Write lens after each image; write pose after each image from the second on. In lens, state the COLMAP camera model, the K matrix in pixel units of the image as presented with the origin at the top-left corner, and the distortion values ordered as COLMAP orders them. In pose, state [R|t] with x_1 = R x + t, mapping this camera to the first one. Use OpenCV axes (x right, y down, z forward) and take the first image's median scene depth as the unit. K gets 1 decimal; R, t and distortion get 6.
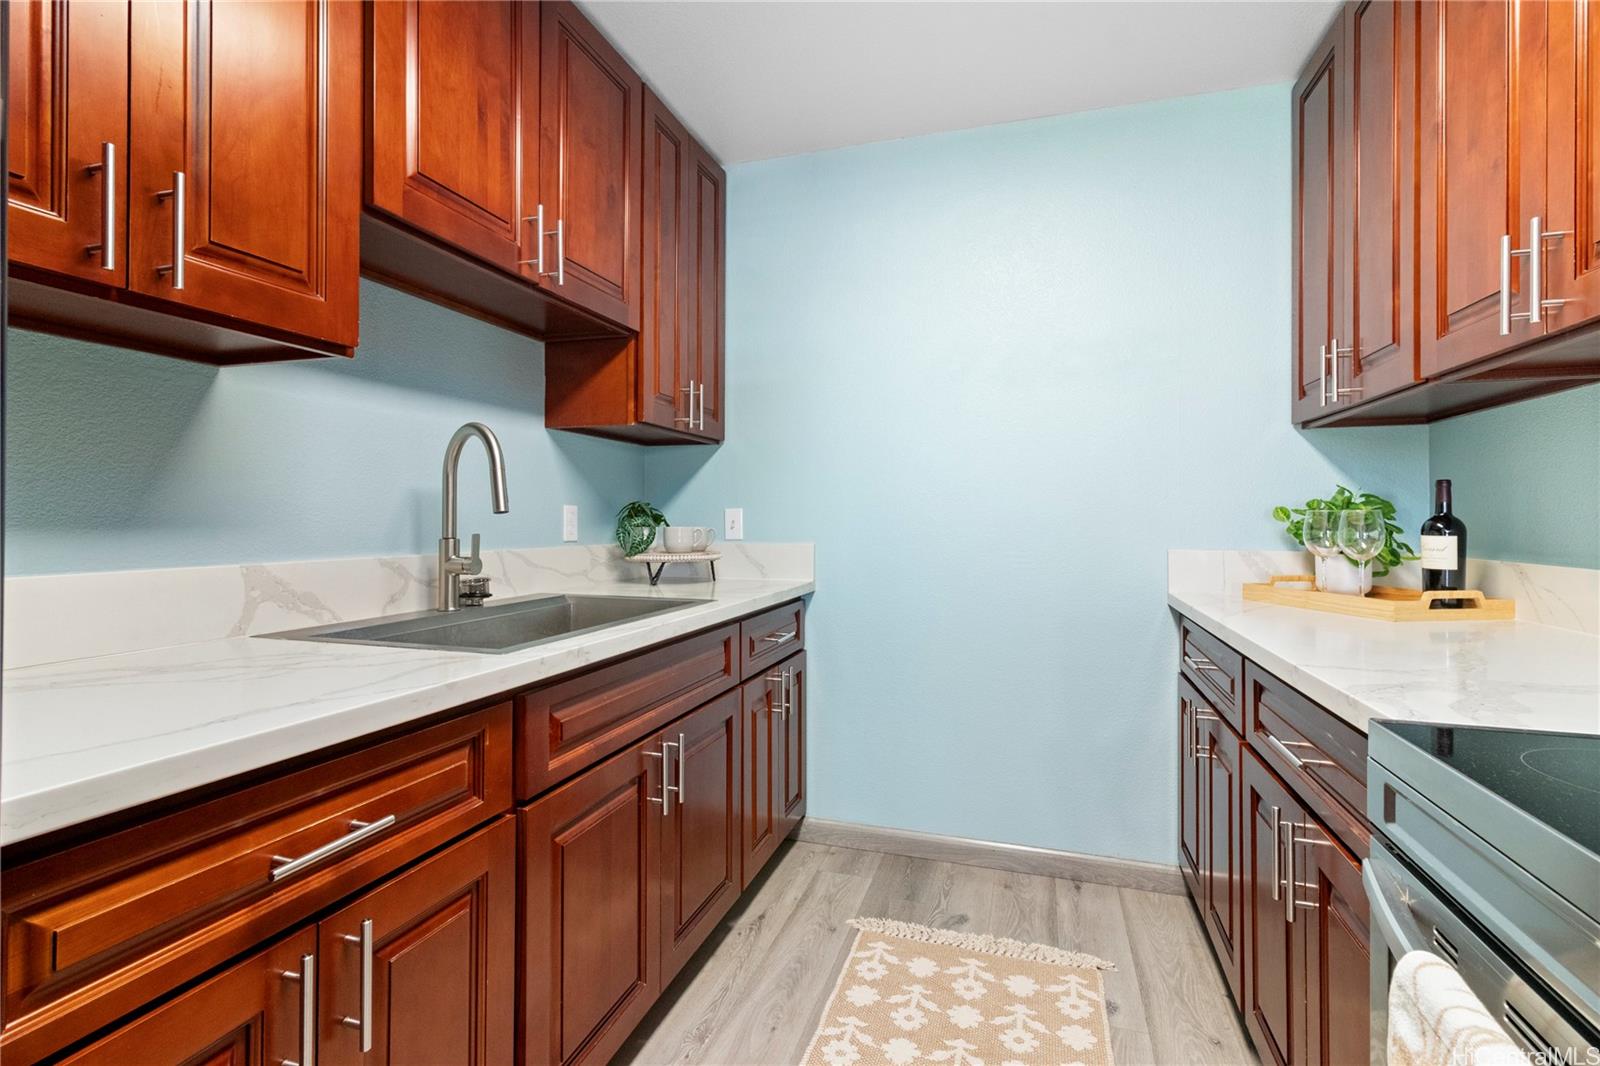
lens RADIAL K [[731.1, 0, 796.9], [0, 731.1, 521.2], [0, 0, 1]] dist [-0.045621, -0.000023]
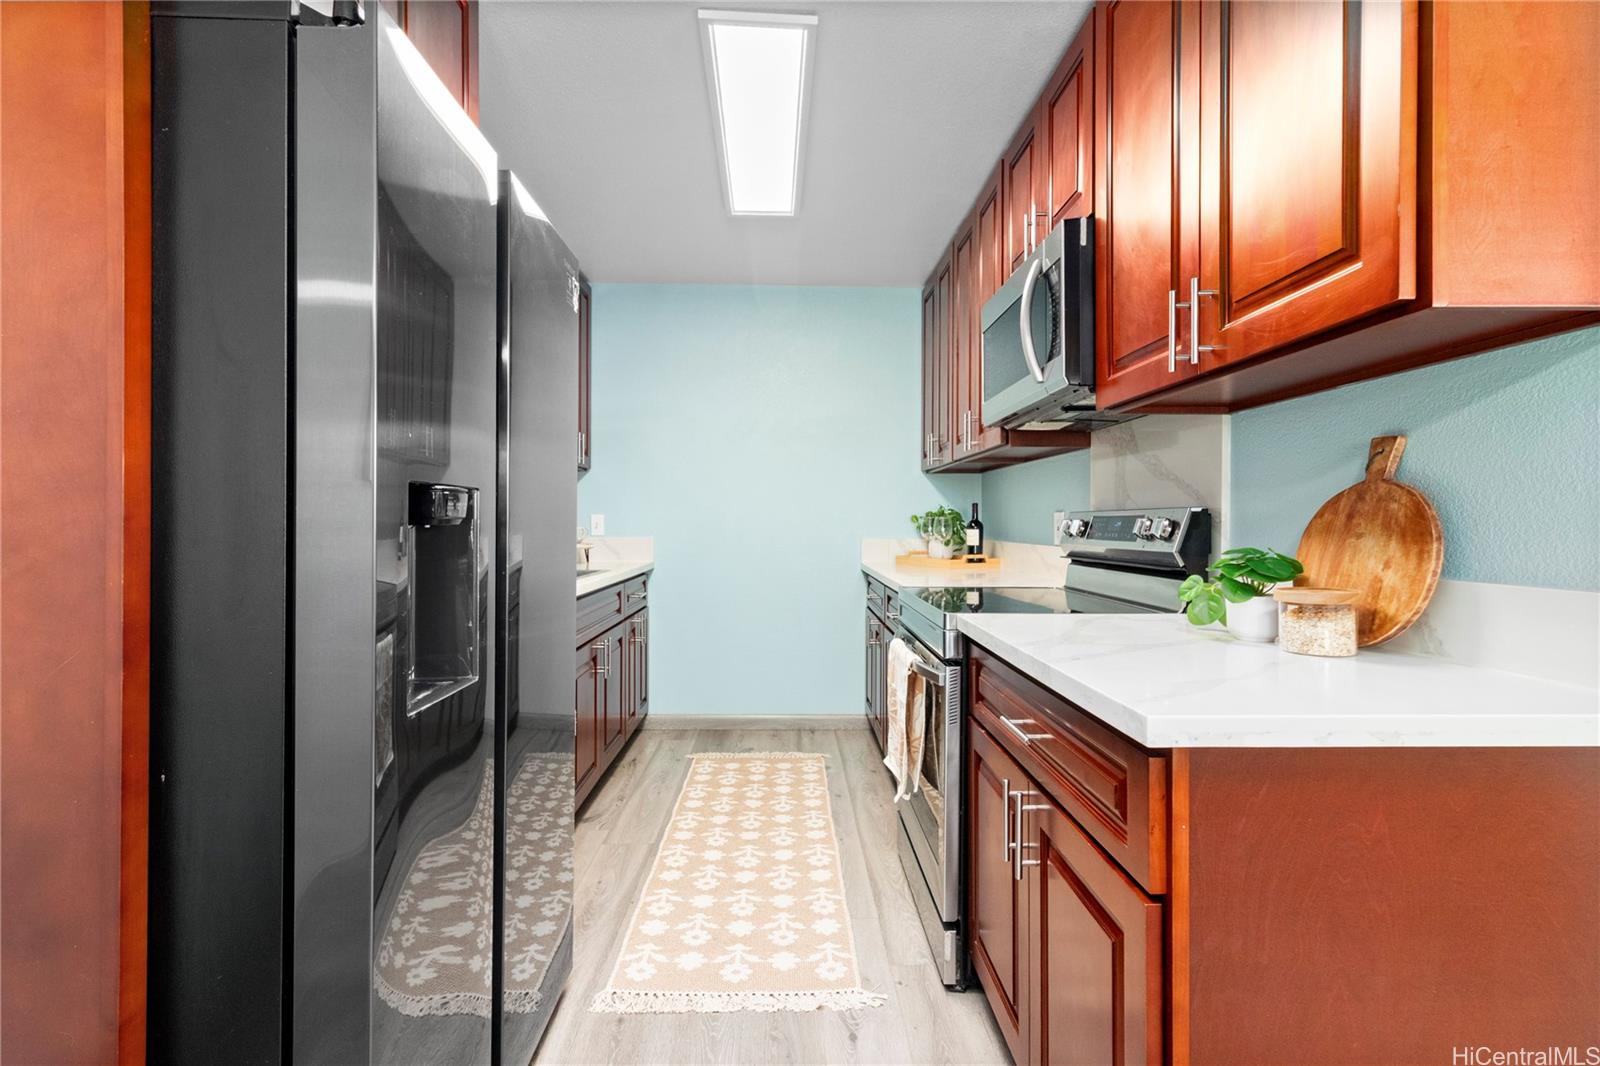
lens RADIAL K [[743.7, 0, 803.4], [0, 743.7, 522.3], [0, 0, 1]] dist [0.002994, 0.000304]
pose [[0.945613, -0.003160, 0.325279, -0.240515], [0.002596, 0.999994, 0.002167, -0.005872], [-0.325284, -0.001204, 0.945616, -0.766506]]
